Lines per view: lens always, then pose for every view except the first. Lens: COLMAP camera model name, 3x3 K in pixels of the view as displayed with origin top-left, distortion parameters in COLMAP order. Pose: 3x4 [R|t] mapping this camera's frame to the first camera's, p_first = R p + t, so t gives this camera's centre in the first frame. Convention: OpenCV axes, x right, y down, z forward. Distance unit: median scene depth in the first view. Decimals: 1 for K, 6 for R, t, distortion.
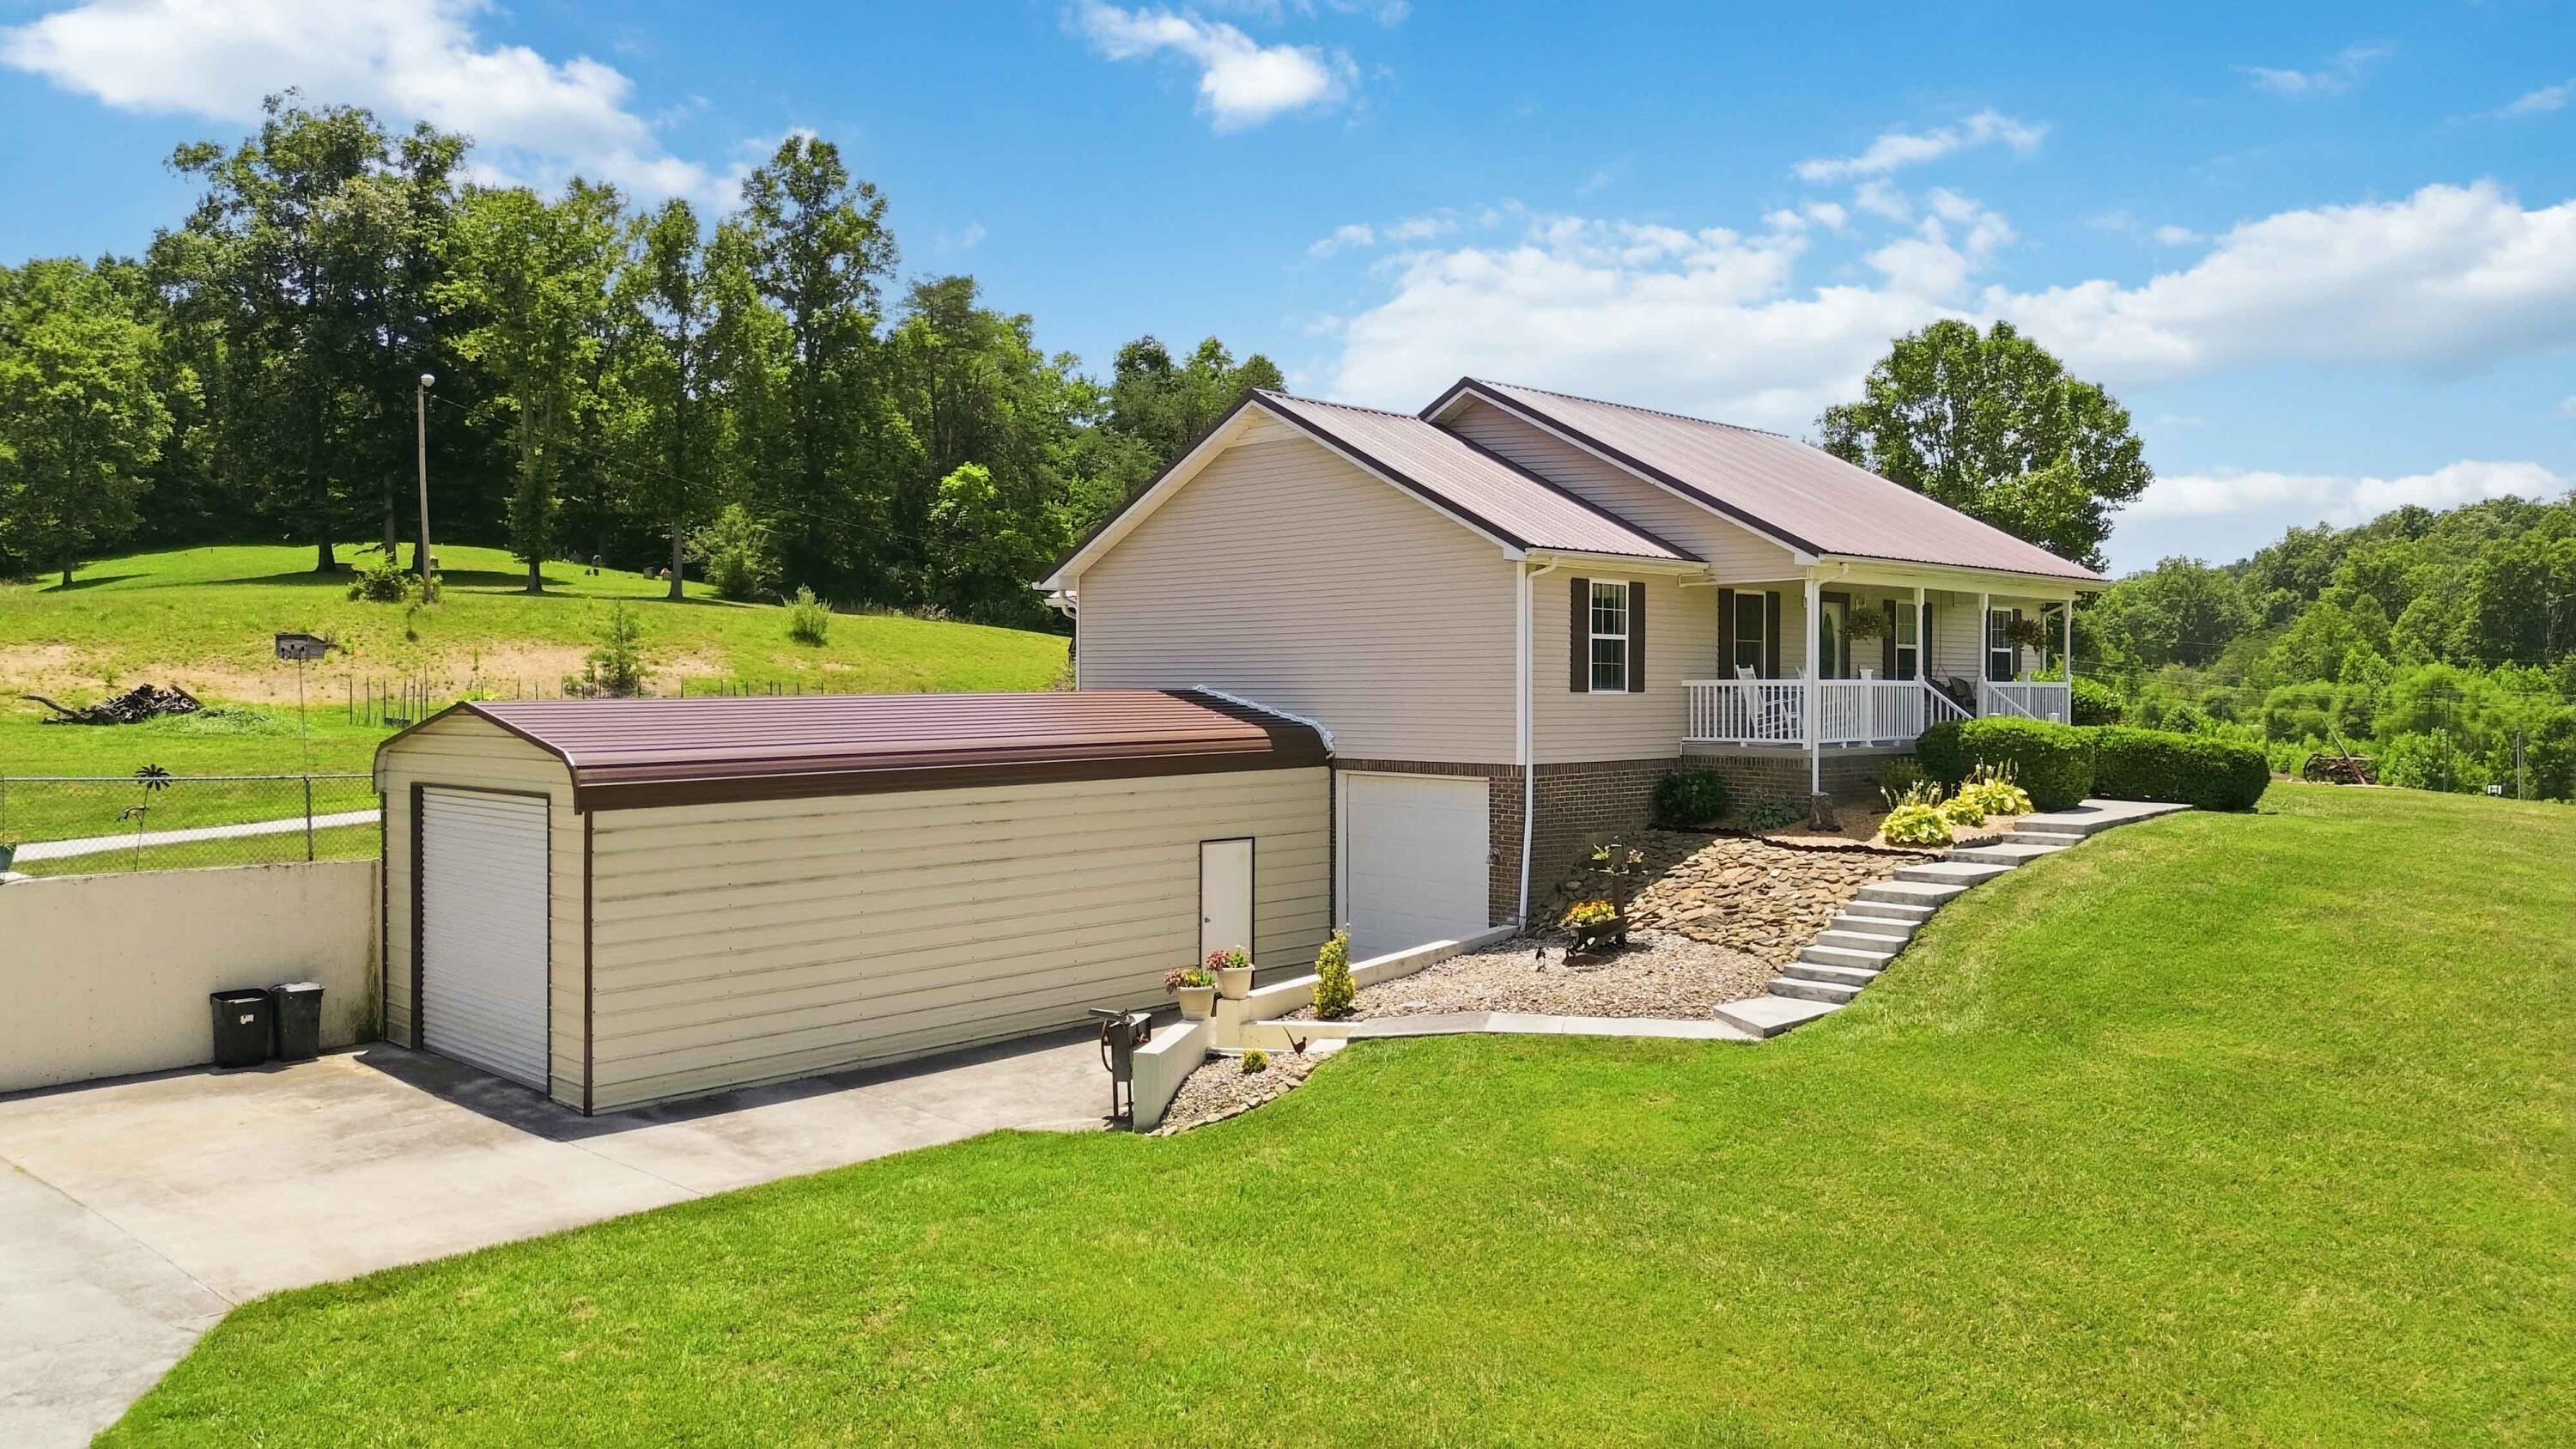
lens RADIAL K [[1823.7, 0, 1288.0], [0, 1823.7, 724.5], [0, 0, 1]] dist [0.001942, -0.000142]
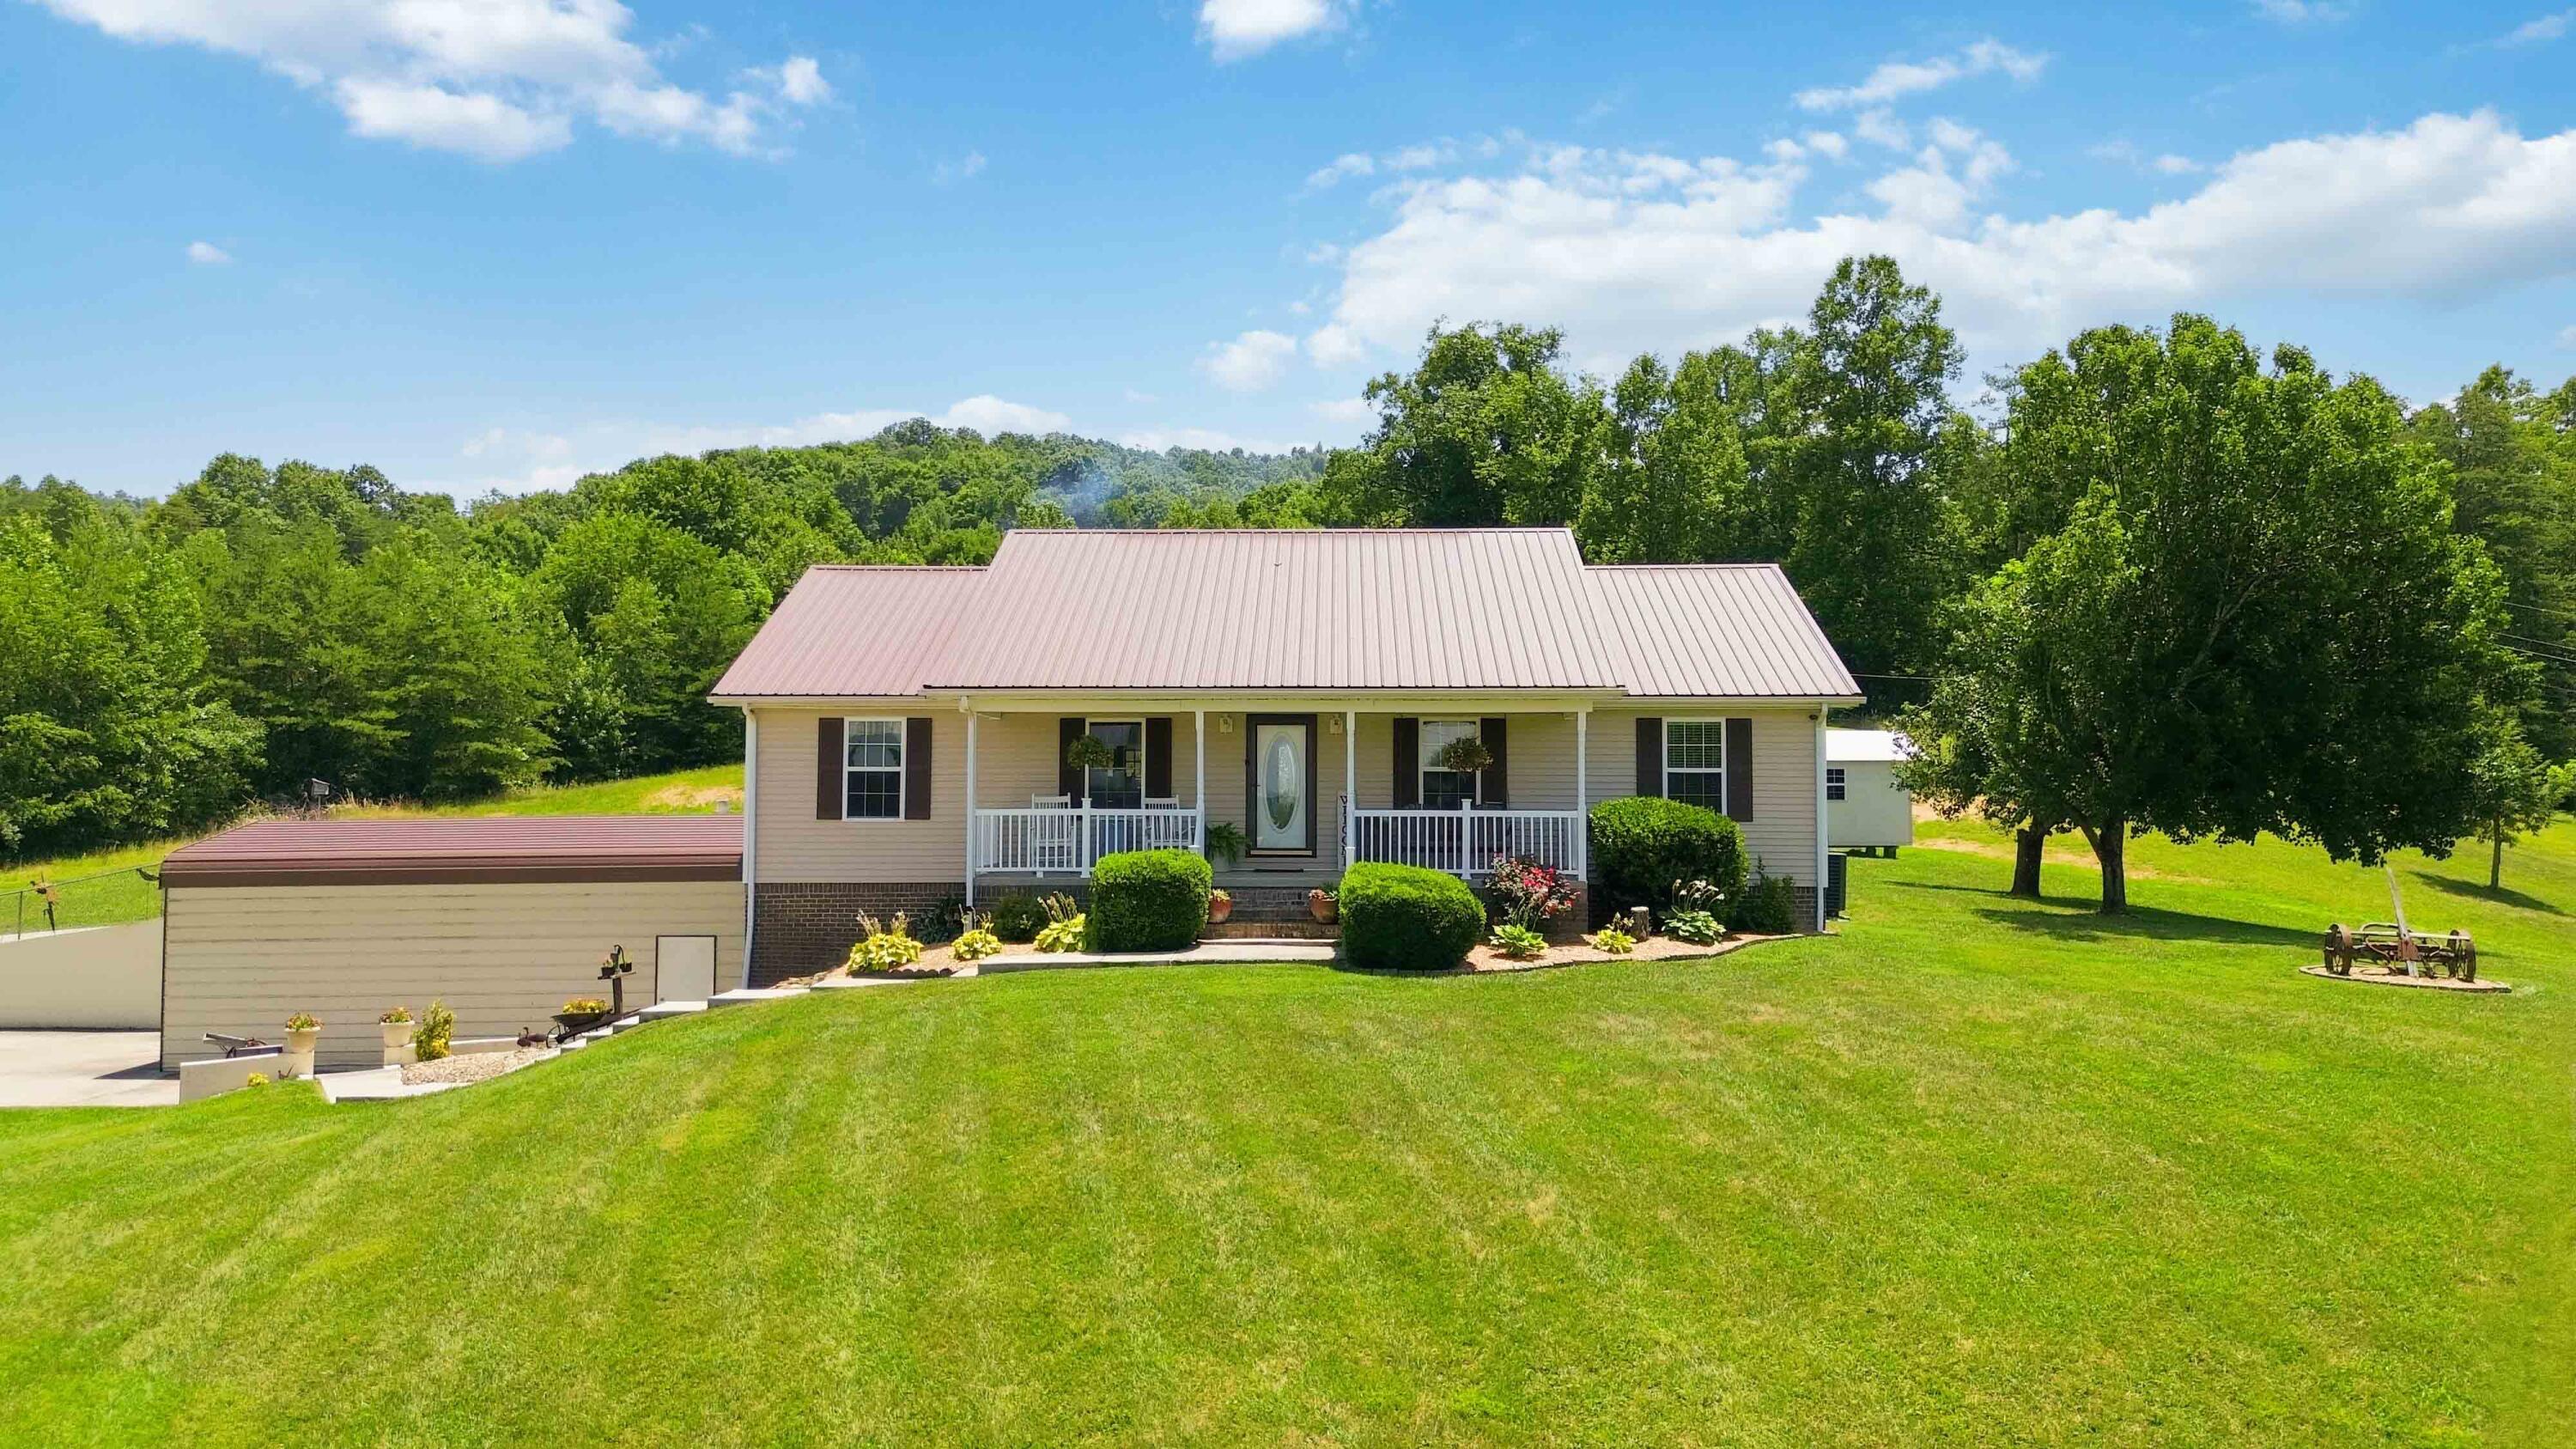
lens RADIAL K [[1823.7, 0, 1288.0], [0, 1823.7, 724.5], [0, 0, 1]] dist [0.001942, -0.000142]
pose [[0.673212, -0.032219, -0.738747, 1.126586], [-0.012419, 0.998417, -0.054860, -0.017624], [0.739345, 0.046107, 0.671746, 0.441147]]
